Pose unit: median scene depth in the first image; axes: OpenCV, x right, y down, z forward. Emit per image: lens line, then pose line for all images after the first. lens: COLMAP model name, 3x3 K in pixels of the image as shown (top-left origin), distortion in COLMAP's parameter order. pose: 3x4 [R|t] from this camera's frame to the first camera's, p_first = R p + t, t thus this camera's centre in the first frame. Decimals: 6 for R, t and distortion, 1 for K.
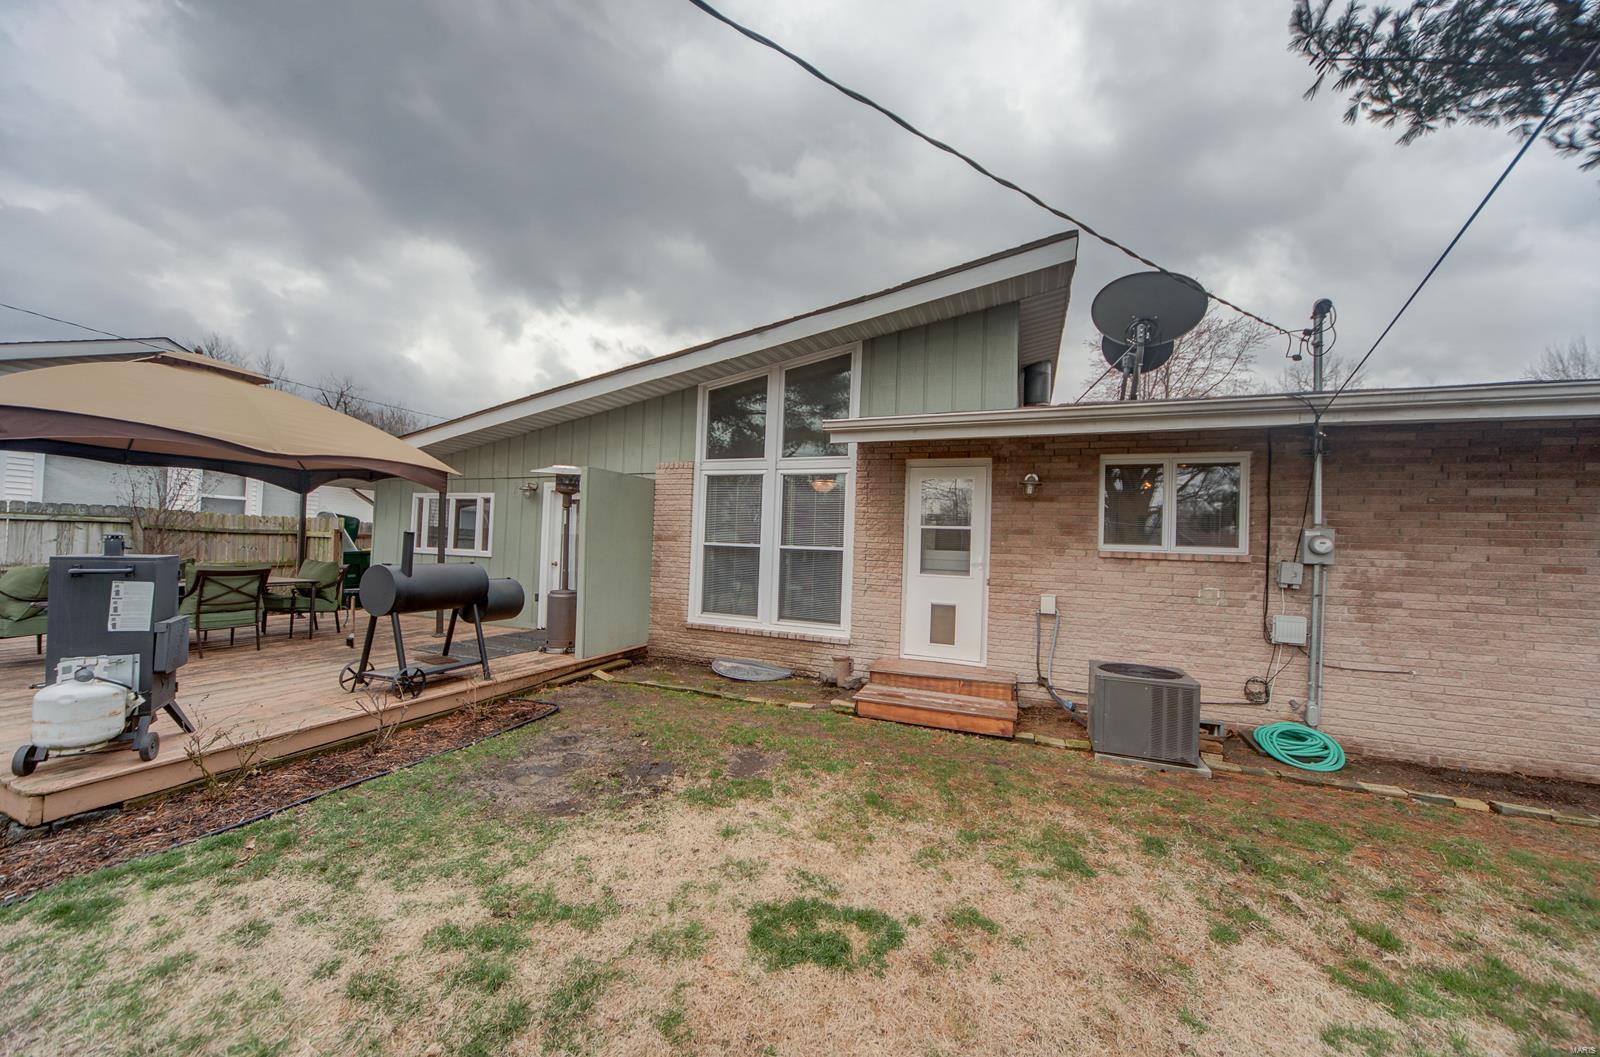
lens RADIAL K [[561.1, 0, 803.1], [0, 561.1, 537.2], [0, 0, 1]] dist [-0.013077, 0.001742]
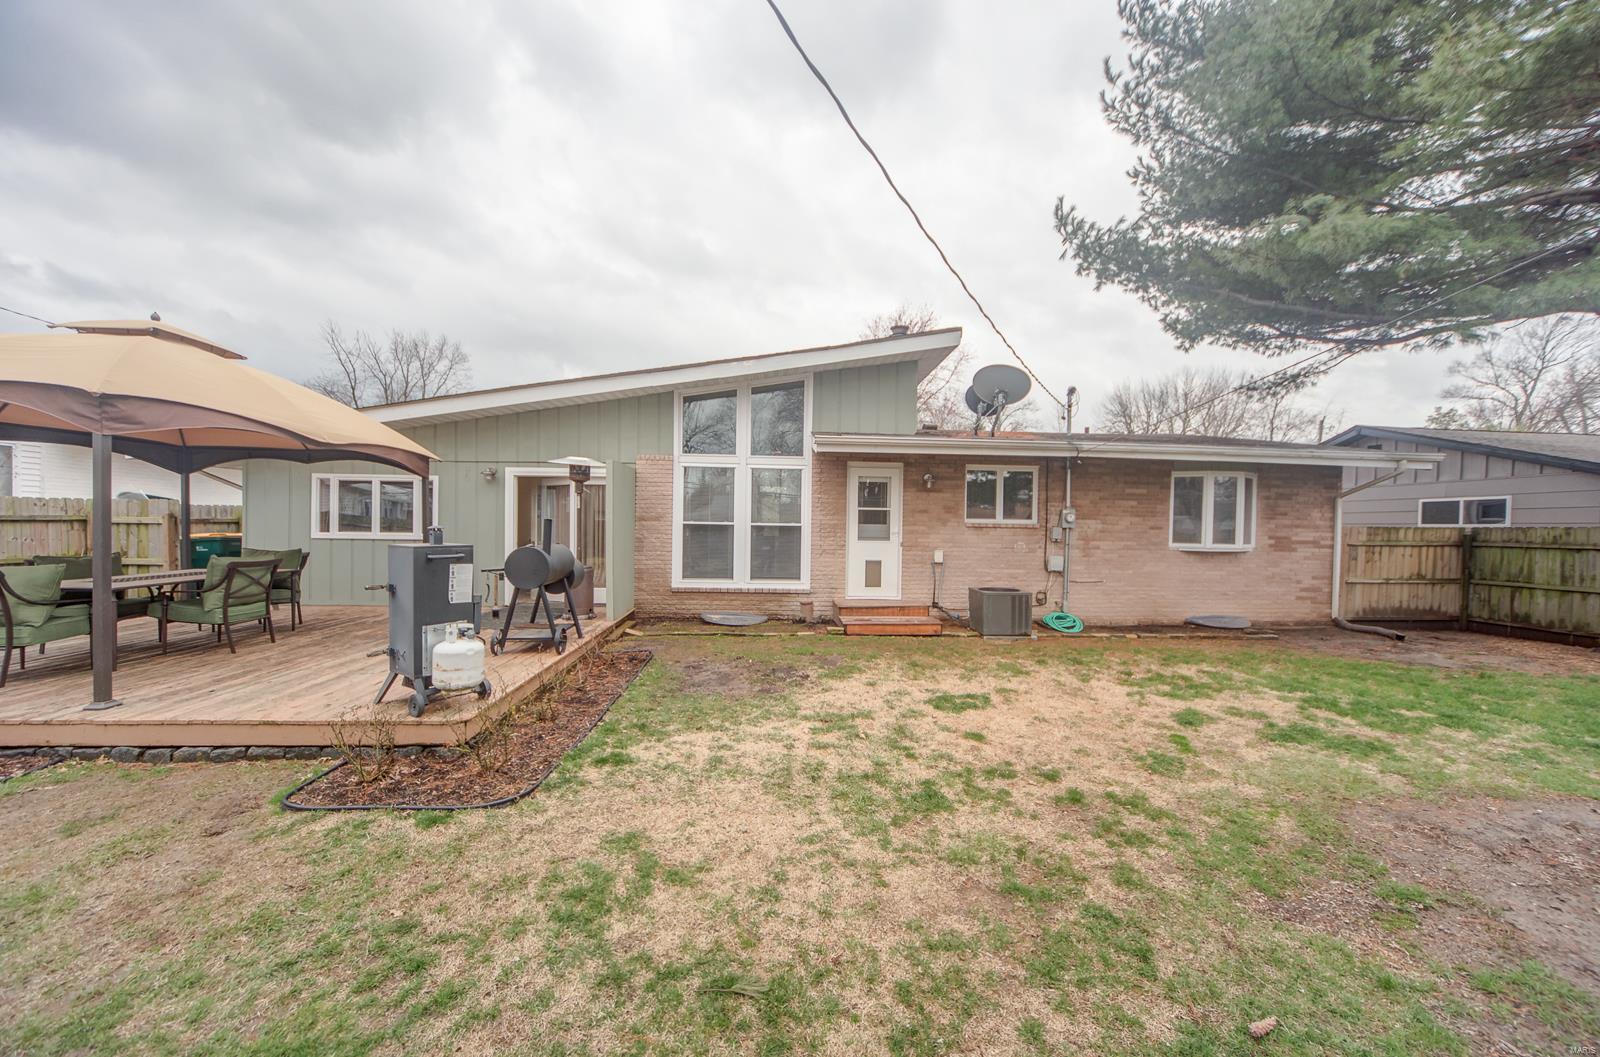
lens RADIAL K [[559.2, 0, 805.6], [0, 559.2, 535.8], [0, 0, 1]] dist [-0.014085, 0.001479]
pose [[0.904409, -0.030128, 0.425600, -0.593426], [0.009581, 0.998686, 0.050335, -0.024349], [-0.426558, -0.041446, 0.903510, -0.287113]]
